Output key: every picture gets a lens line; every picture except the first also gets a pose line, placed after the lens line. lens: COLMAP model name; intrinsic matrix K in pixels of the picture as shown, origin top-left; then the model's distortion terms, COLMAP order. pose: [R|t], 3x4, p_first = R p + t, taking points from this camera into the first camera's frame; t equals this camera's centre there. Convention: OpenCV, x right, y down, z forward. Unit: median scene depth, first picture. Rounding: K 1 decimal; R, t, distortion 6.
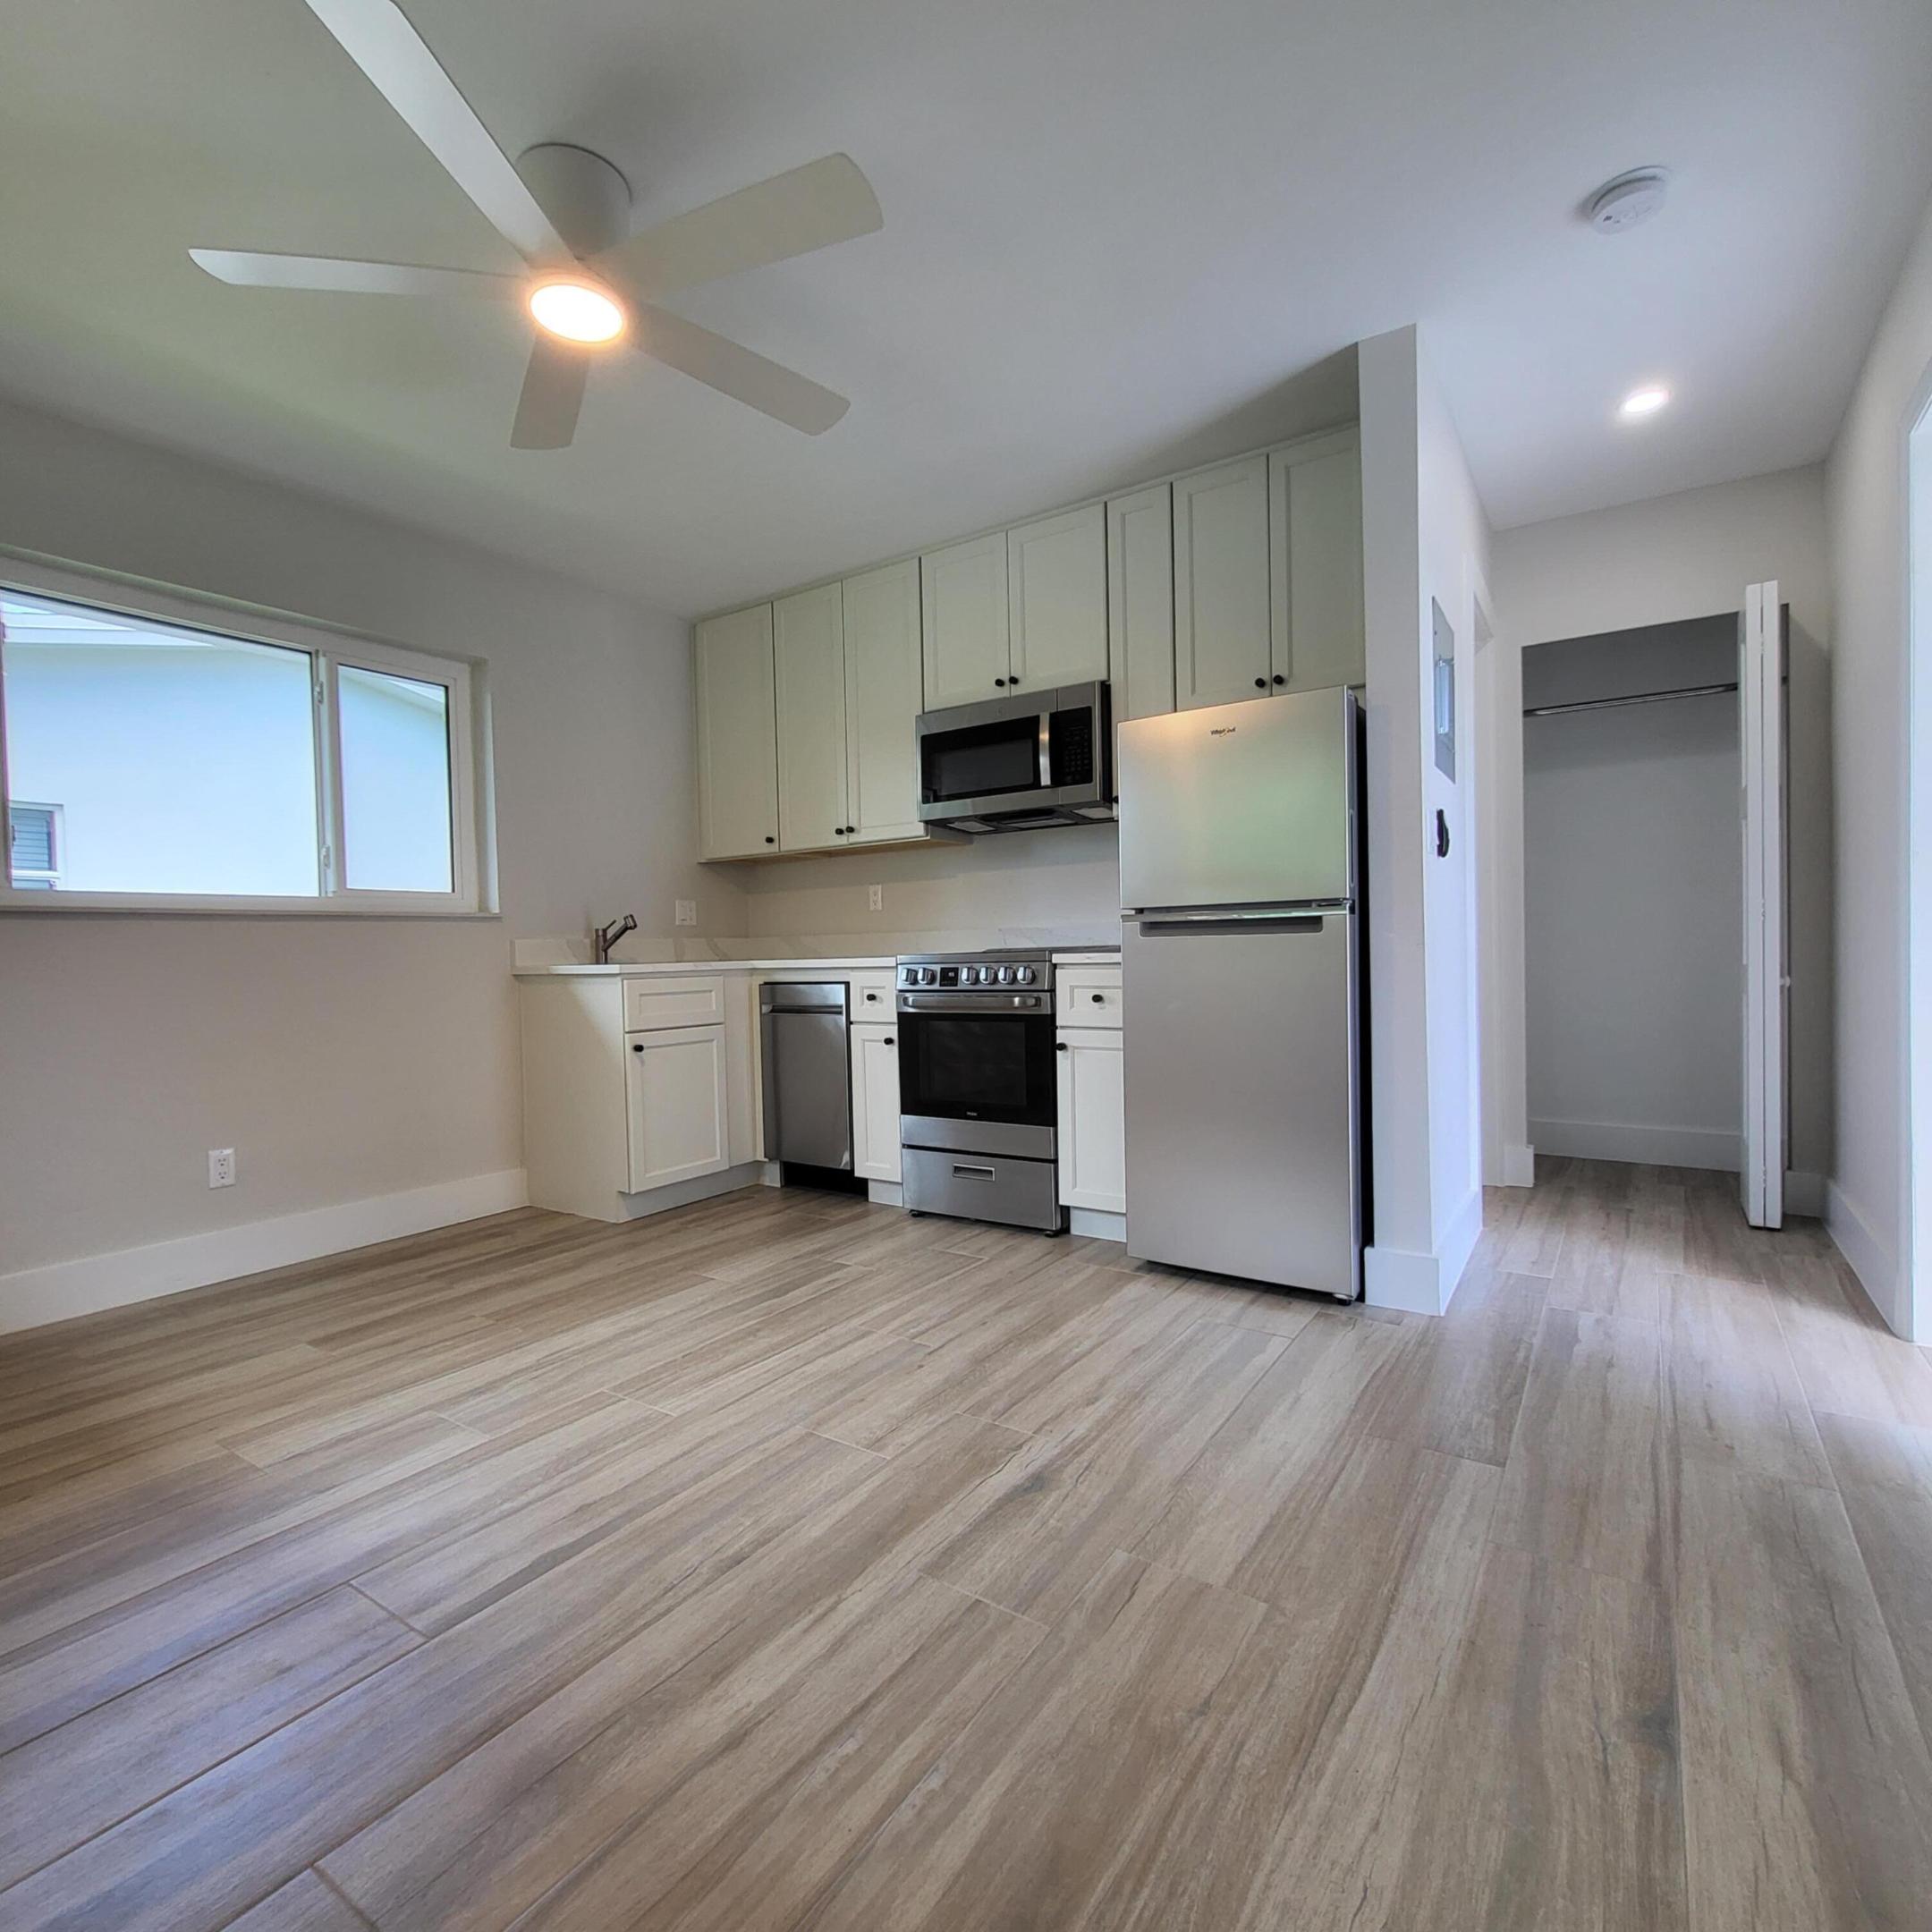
lens RADIAL K [[1012.9, 0, 943.5], [0, 1012.9, 976.5], [0, 0, 1]] dist [0.006781, -0.000811]
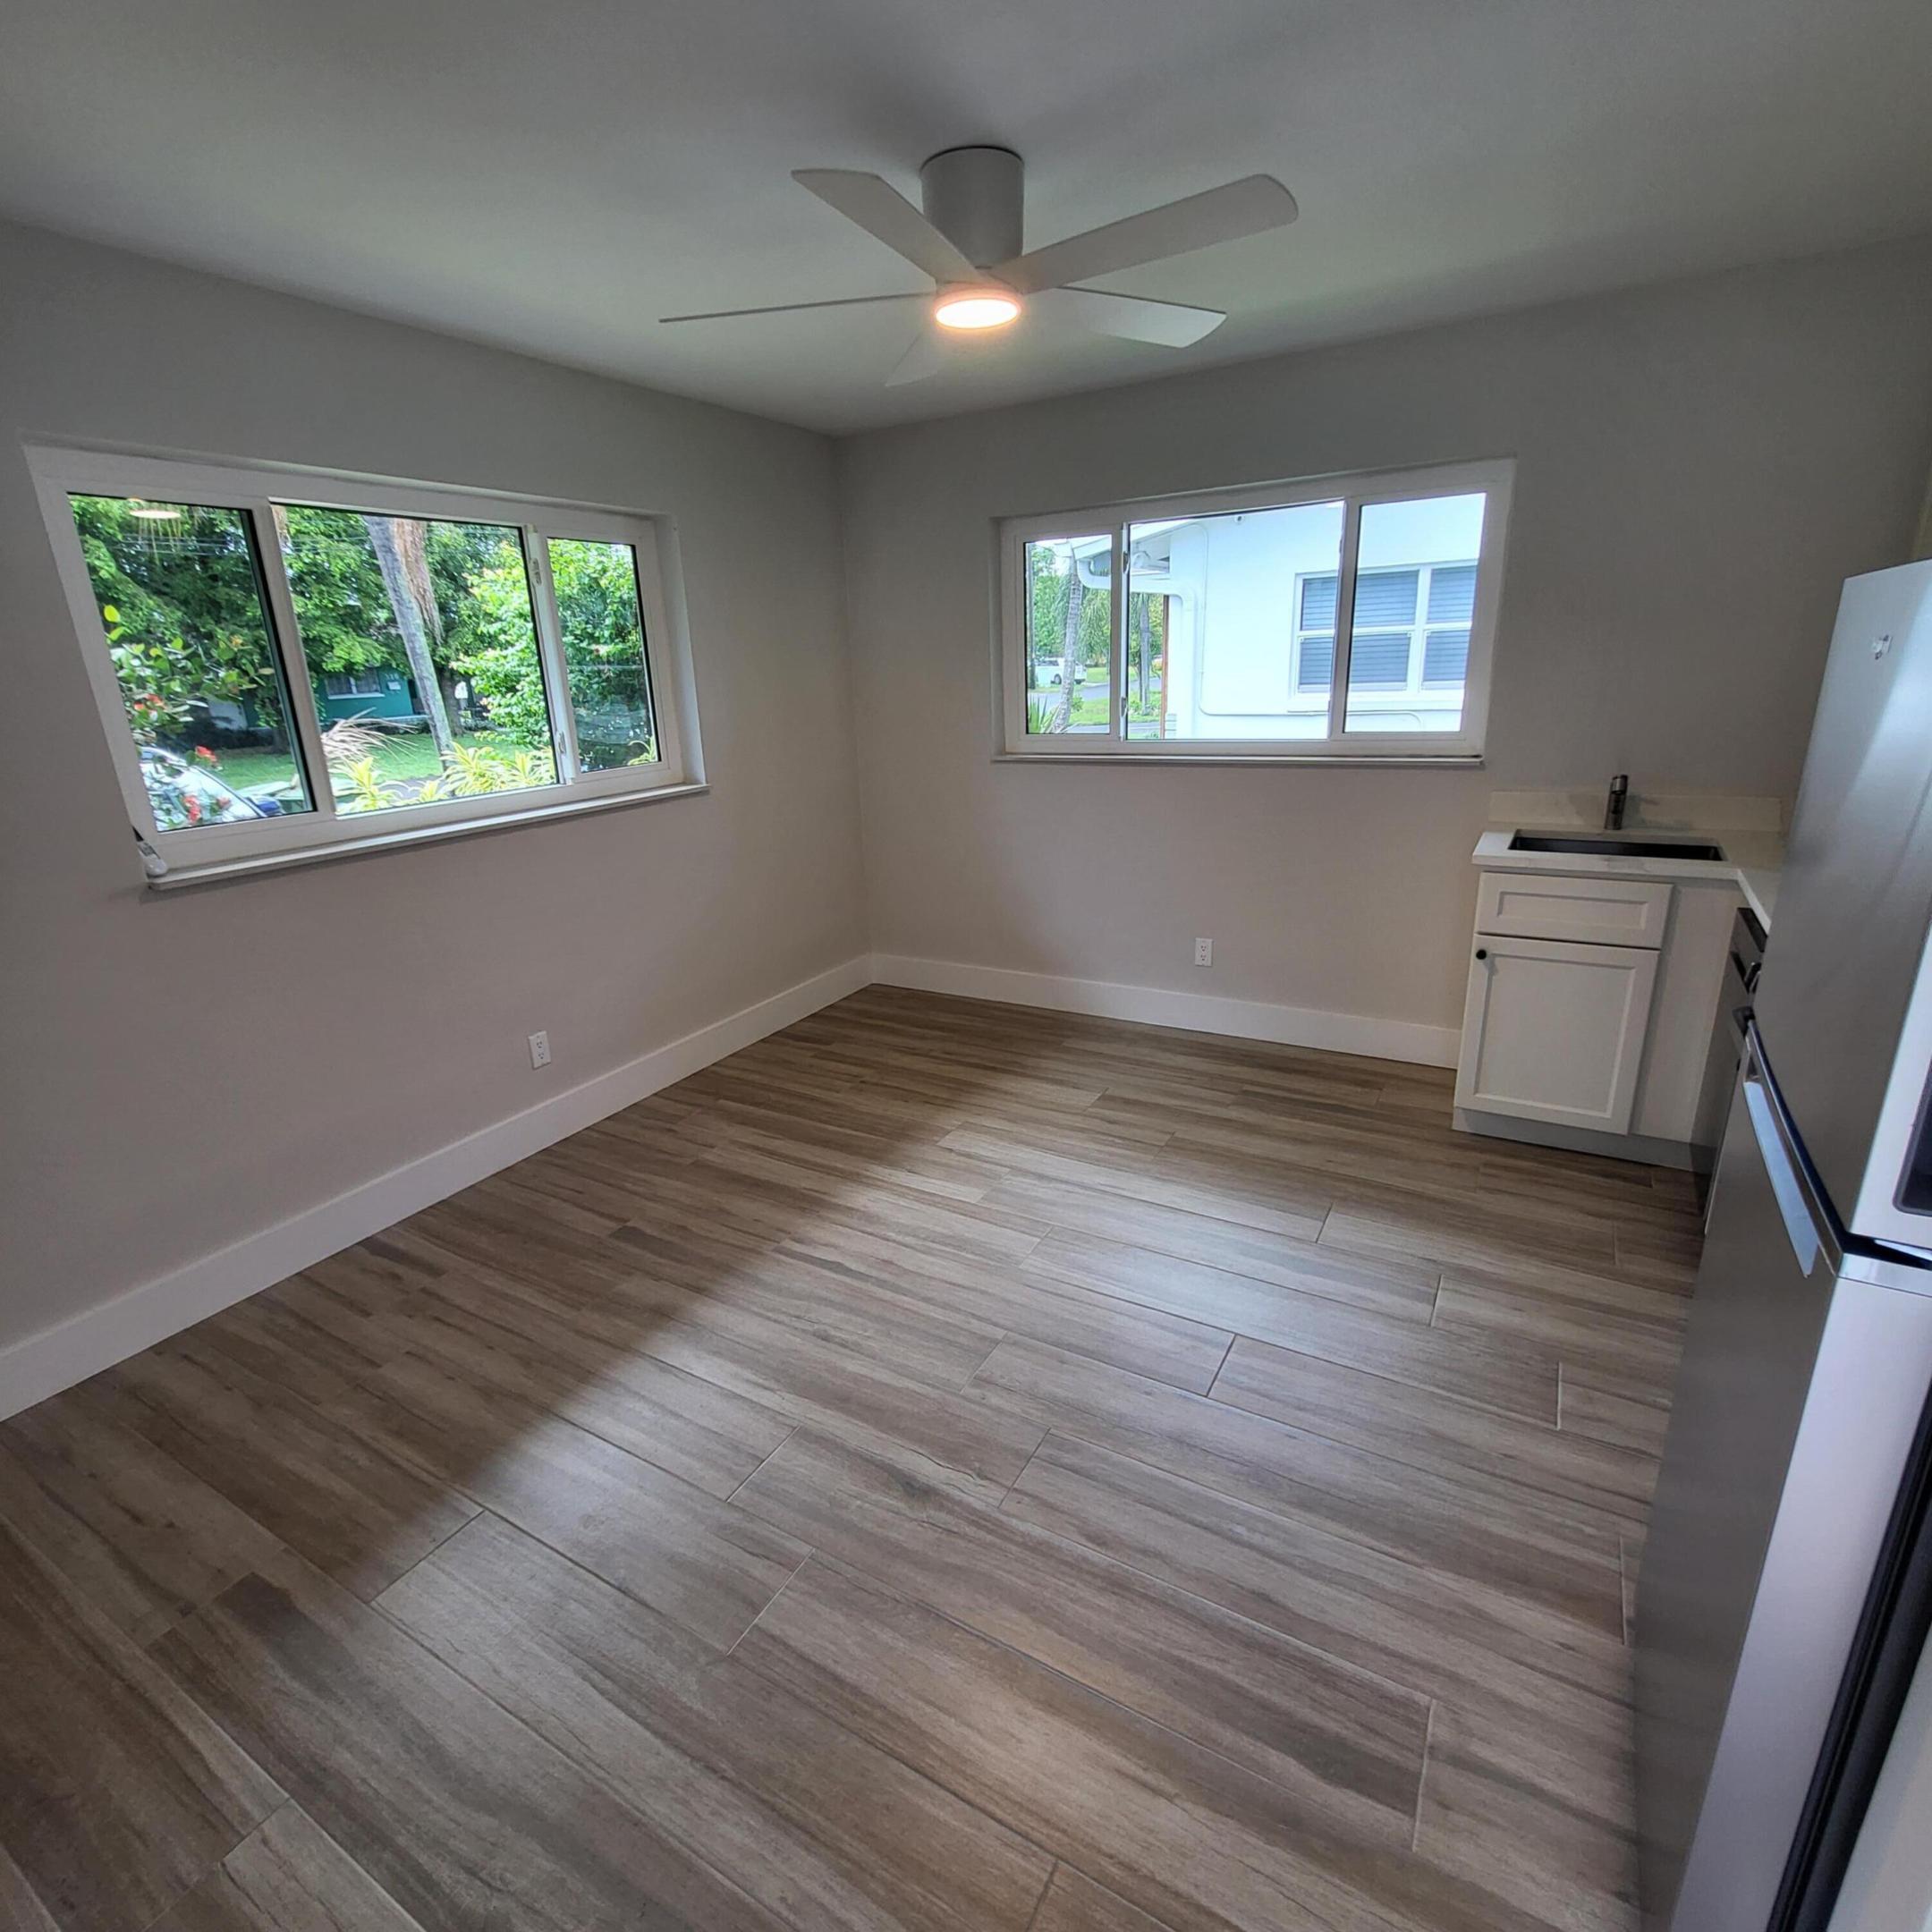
lens RADIAL K [[1012.9, 0, 934.5], [0, 1012.9, 973.4], [0, 0, 1]] dist [0.006781, -0.000811]
pose [[0.054757, 0.318292, -0.946410, 0.686180], [0.018298, 0.947353, 0.319668, -0.275440], [0.998332, -0.034821, 0.046050, 0.708718]]
